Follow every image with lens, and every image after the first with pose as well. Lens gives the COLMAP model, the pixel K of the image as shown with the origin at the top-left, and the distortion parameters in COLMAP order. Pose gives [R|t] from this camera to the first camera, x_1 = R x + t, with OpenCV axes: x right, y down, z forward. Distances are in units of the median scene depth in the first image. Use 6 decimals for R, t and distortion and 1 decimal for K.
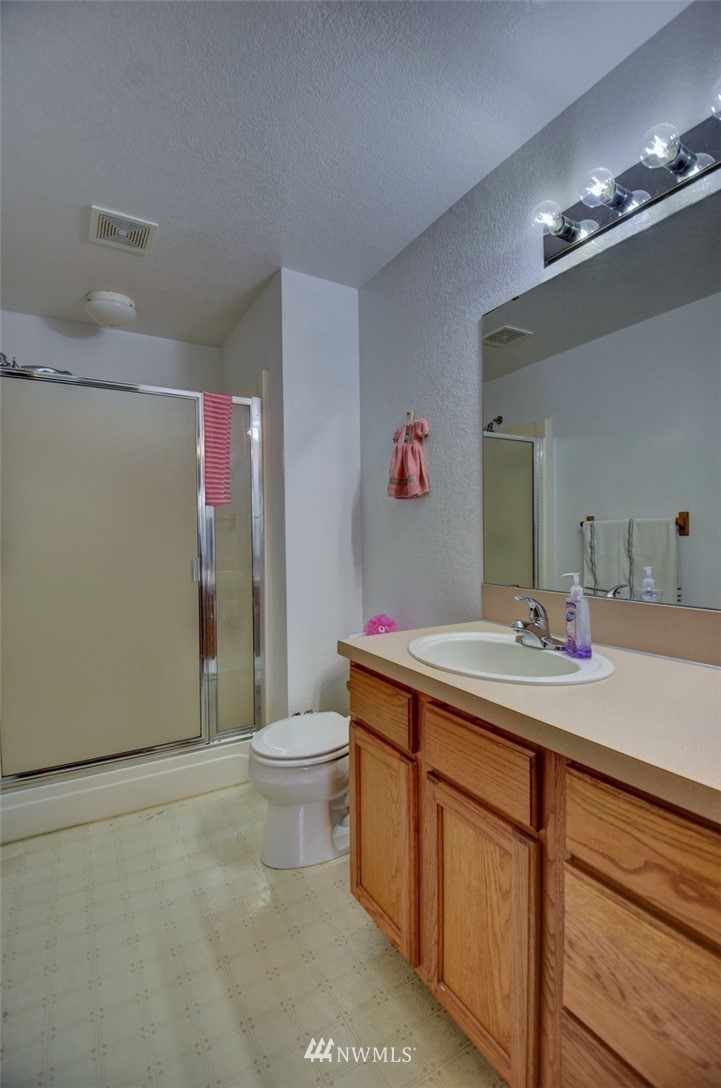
lens RADIAL K [[489.9, 0, 364.6], [0, 489.9, 527.4], [0, 0, 1]] dist [0.011968, -0.031409]
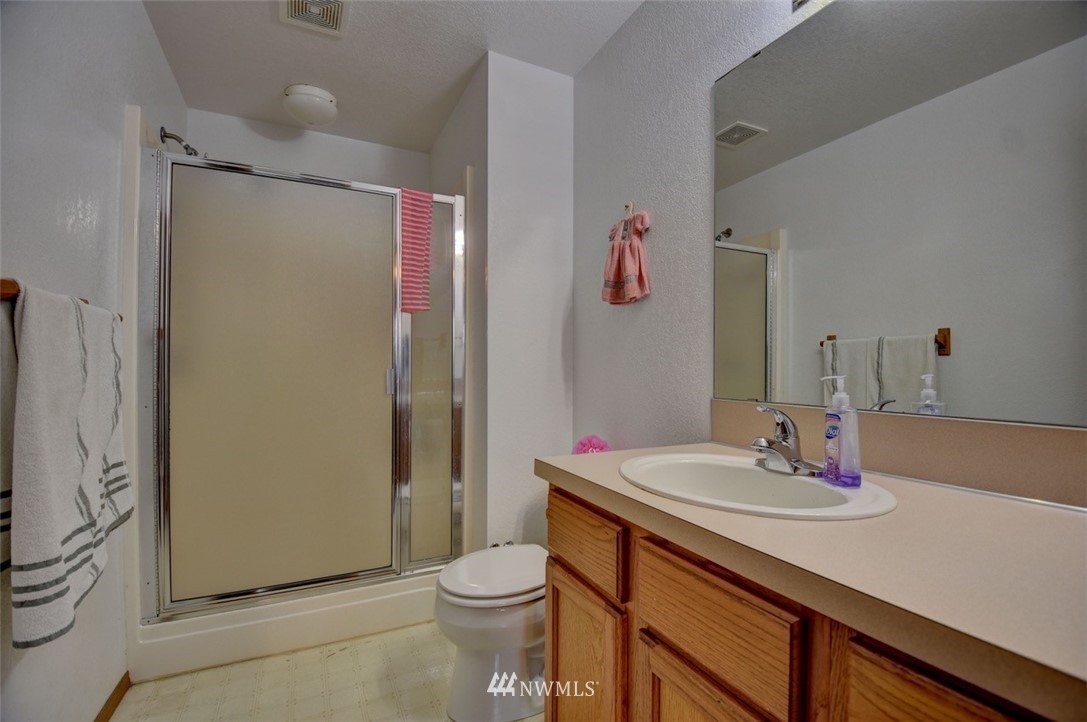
lens RADIAL K [[476.0, 0, 558.5], [0, 476.0, 360.6], [0, 0, 1]] dist [0.003310, -0.022311]
pose [[0.998104, 0.015096, -0.059663, 0.023265], [-0.015607, 0.999845, -0.008107, 0.053677], [0.059531, 0.009023, 0.998186, 0.150834]]
